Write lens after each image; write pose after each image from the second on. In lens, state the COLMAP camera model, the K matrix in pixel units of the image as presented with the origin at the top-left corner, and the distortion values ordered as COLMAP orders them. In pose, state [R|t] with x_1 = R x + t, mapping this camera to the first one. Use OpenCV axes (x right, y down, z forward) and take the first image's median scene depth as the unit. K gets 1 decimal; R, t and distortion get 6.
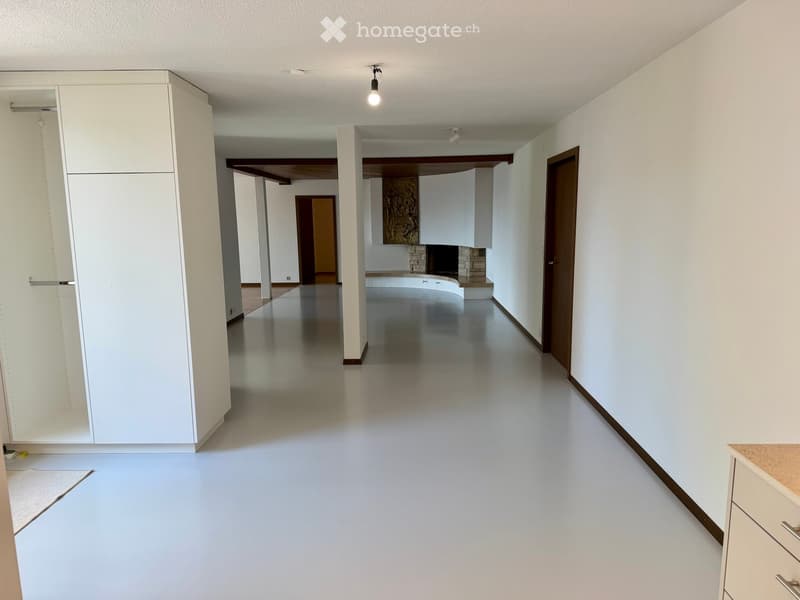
lens RADIAL K [[560.3, 0, 400.0], [0, 560.3, 300.0], [0, 0, 1]] dist [0.105031, -0.153212]
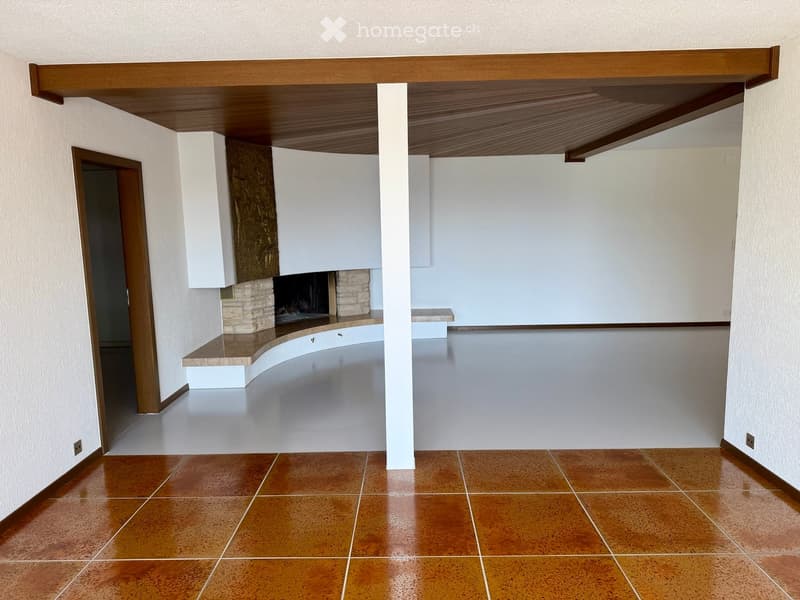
lens RADIAL K [[560.3, 0, 400.0], [0, 560.3, 300.0], [0, 0, 1]] dist [0.105031, -0.153212]
pose [[-0.021148, -0.121265, 0.992395, -0.497004], [0.168673, 0.977956, 0.123095, -0.122979], [-0.985445, 0.169993, -0.000228, 0.888278]]
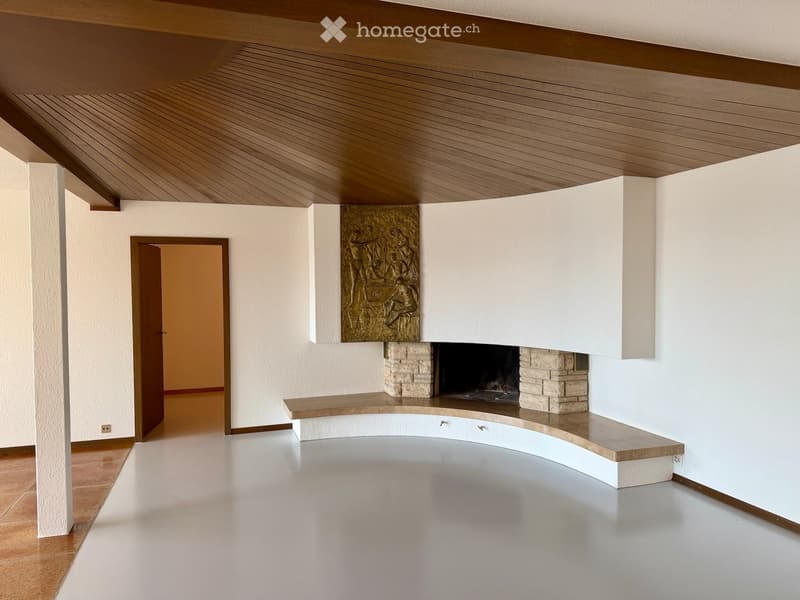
lens RADIAL K [[560.3, 0, 400.0], [0, 560.3, 300.0], [0, 0, 1]] dist [0.105031, -0.153212]
pose [[0.941205, -0.002688, 0.337825, -0.144992], [0.042820, 0.992853, -0.111397, -0.081868], [-0.335111, 0.119313, 0.934593, 0.549643]]
